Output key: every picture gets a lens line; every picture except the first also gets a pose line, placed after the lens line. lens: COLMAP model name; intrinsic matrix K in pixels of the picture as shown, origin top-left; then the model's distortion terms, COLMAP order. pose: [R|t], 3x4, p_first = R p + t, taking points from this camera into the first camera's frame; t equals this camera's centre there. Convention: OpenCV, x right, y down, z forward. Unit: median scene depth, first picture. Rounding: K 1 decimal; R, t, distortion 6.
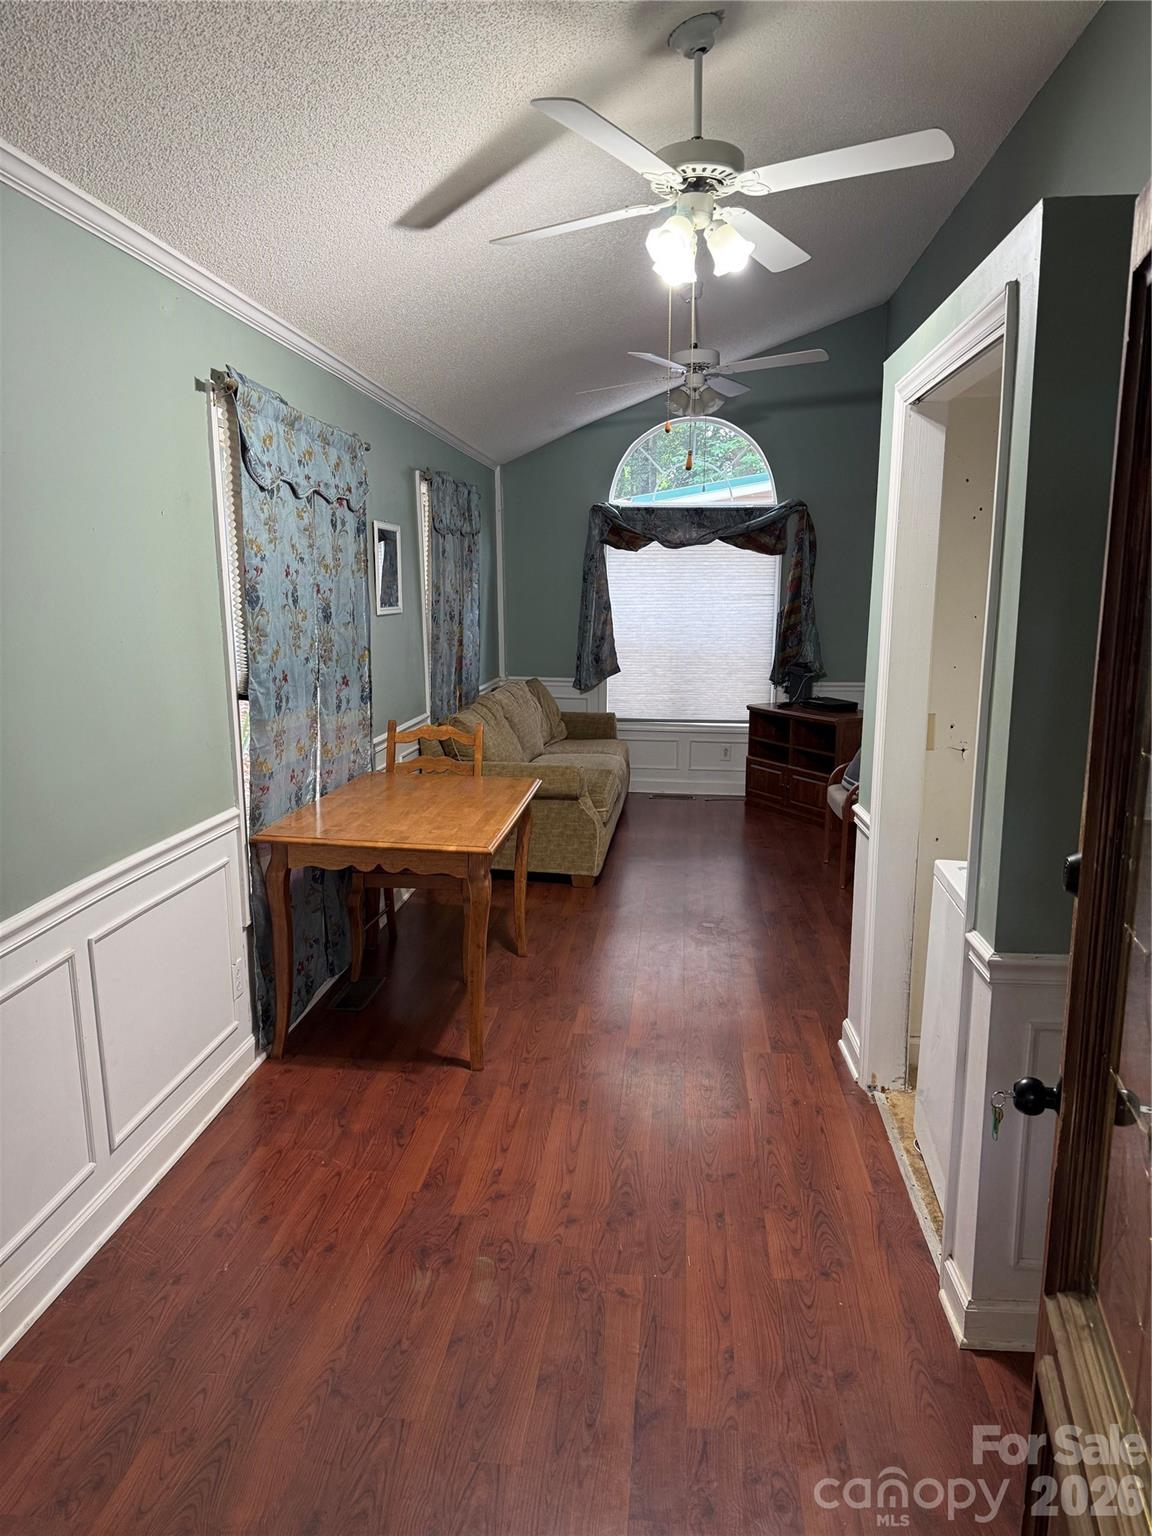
lens RADIAL K [[1085.8, 0, 560.1], [0, 1085.8, 799.8], [0, 0, 1]] dist [0.053628, -0.062936]
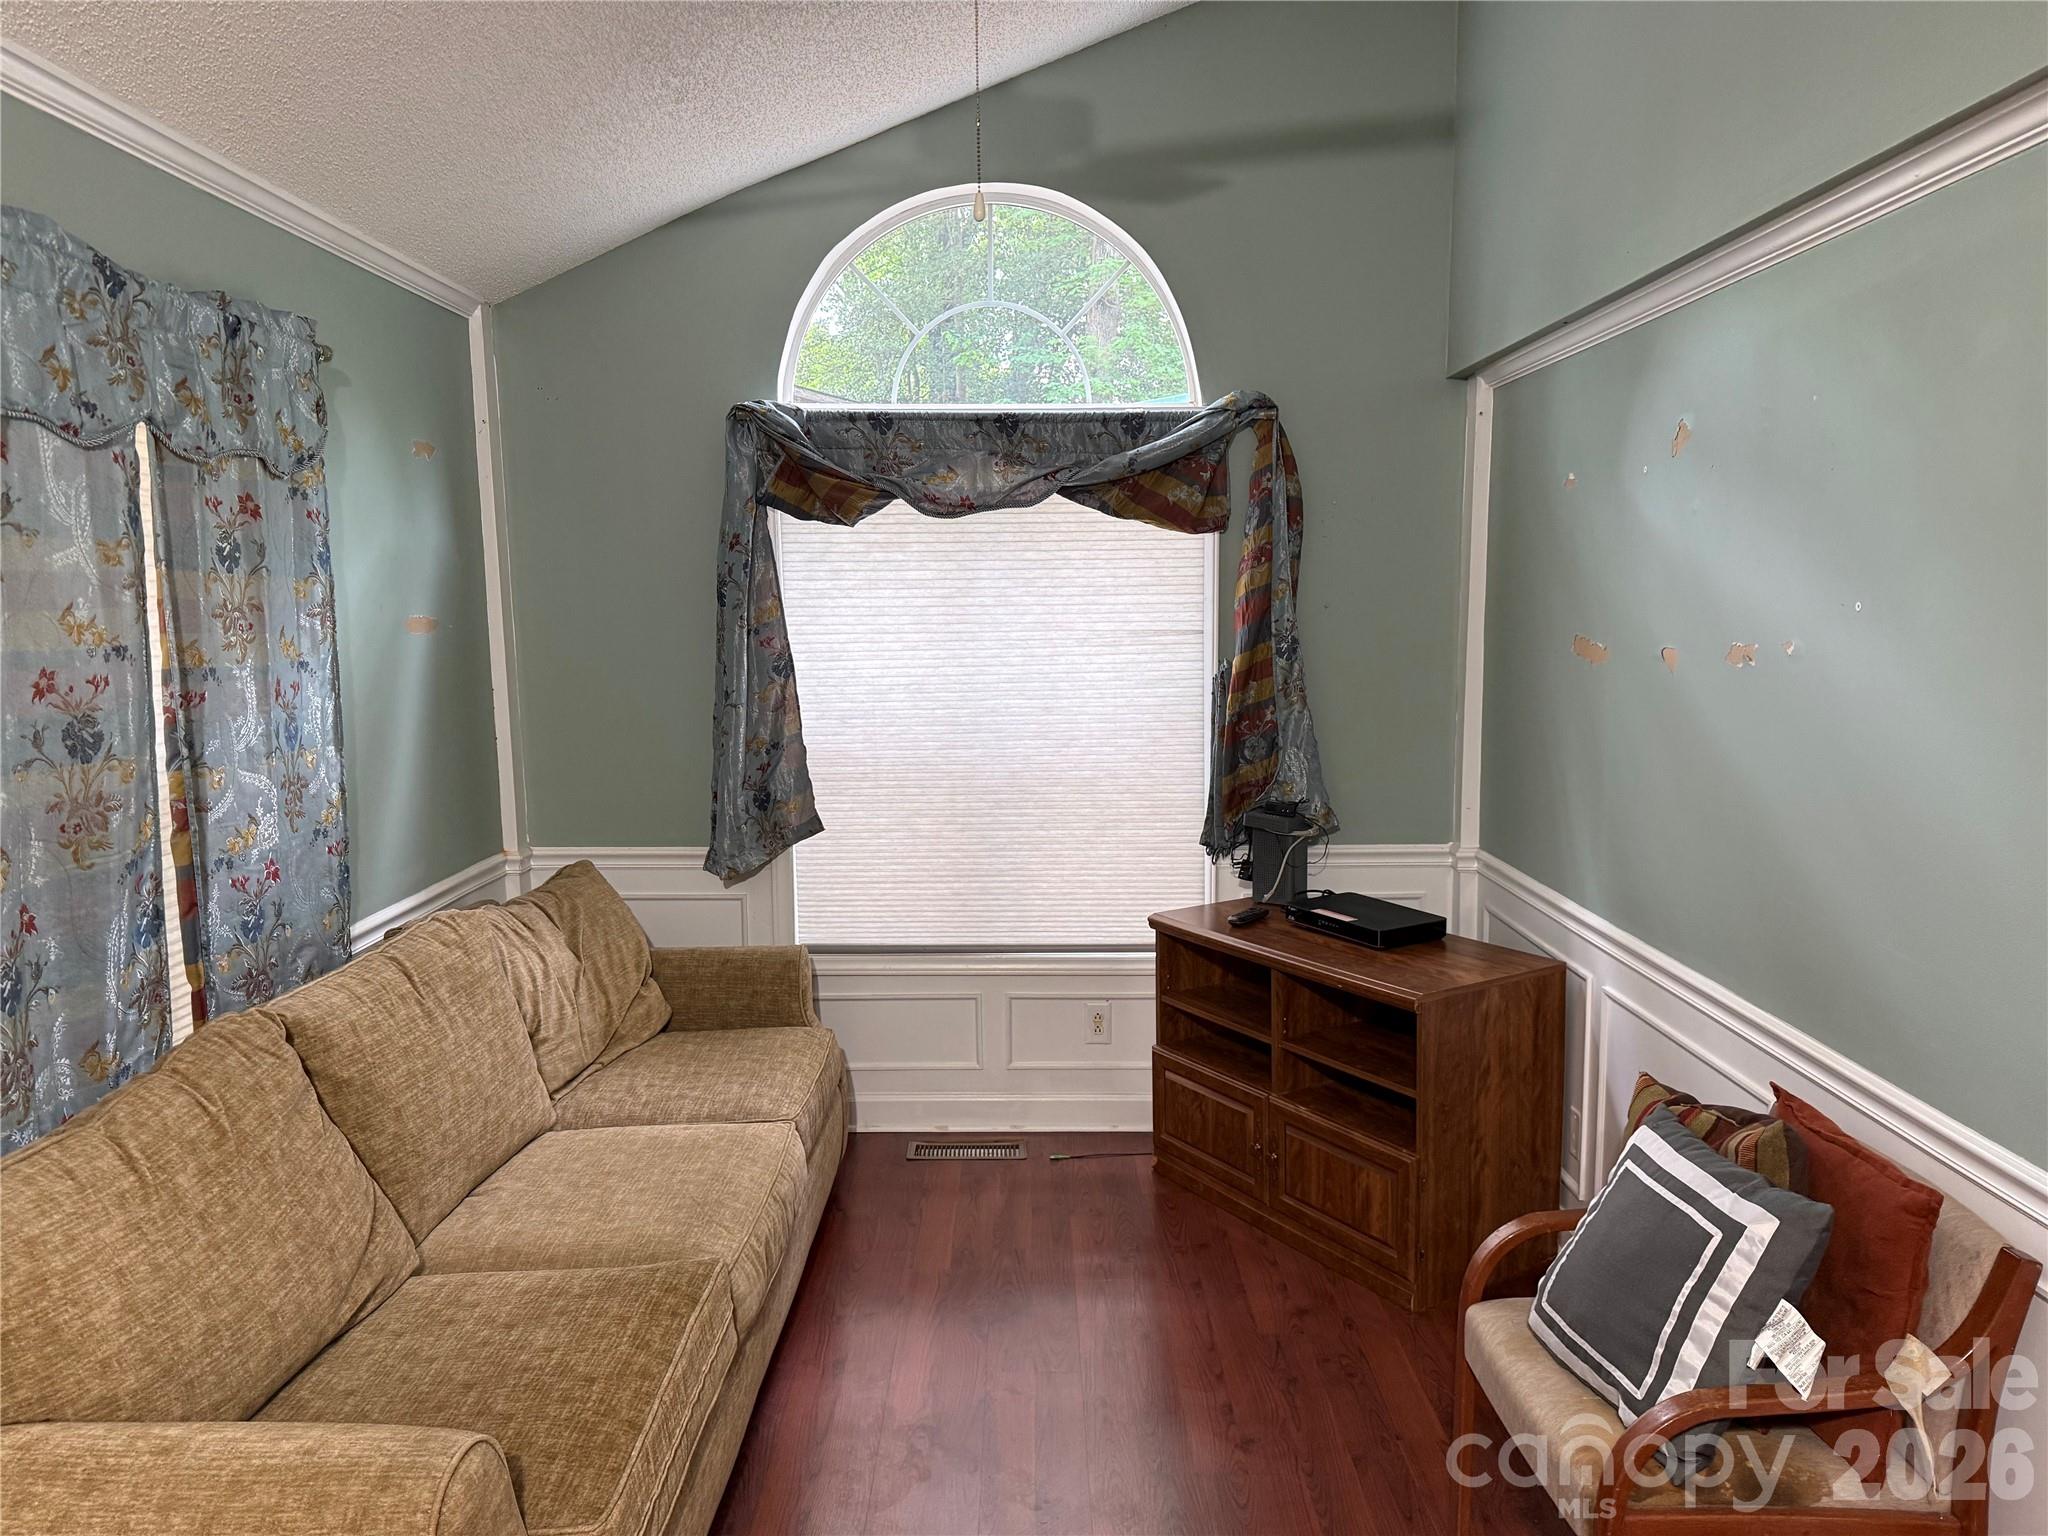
lens RADIAL K [[1412.2, 0, 1031.9], [0, 1412.2, 766.4], [0, 0, 1]] dist [0.129407, -0.175994]
pose [[0.992941, -0.026318, 0.115650, 0.073468], [0.034748, 0.996835, -0.071498, -0.104663], [-0.113402, 0.075012, 0.990714, 0.500357]]
